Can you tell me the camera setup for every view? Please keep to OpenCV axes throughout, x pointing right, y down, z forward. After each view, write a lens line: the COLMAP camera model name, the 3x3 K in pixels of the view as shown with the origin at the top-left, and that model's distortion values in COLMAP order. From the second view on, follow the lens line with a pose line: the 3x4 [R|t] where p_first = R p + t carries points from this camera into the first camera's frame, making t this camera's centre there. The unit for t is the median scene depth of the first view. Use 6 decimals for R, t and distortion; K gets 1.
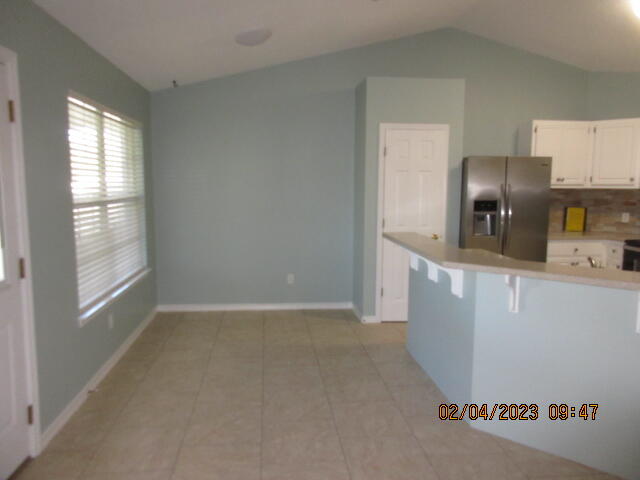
lens RADIAL K [[473.9, 0, 320.0], [0, 473.9, 240.0], [0, 0, 1]] dist [0.012168, 0.004991]
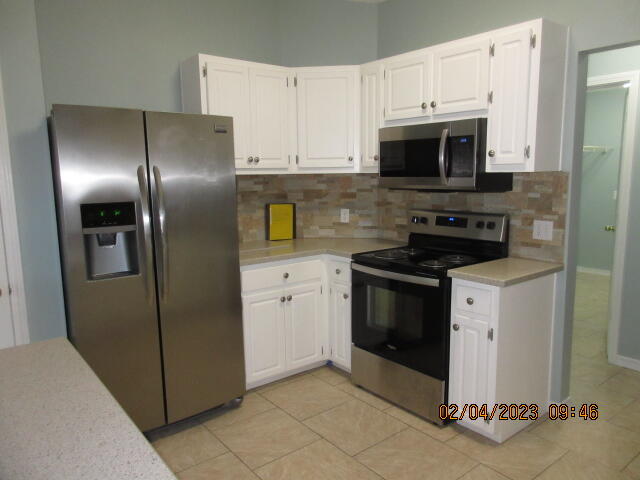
lens RADIAL K [[473.9, 0, 320.0], [0, 473.9, 240.0], [0, 0, 1]] dist [0.012168, 0.004991]
pose [[0.842652, -0.094028, 0.530185, 0.249189], [0.081843, 0.995561, 0.046485, -0.047568], [-0.532202, 0.004221, 0.846607, 0.448182]]
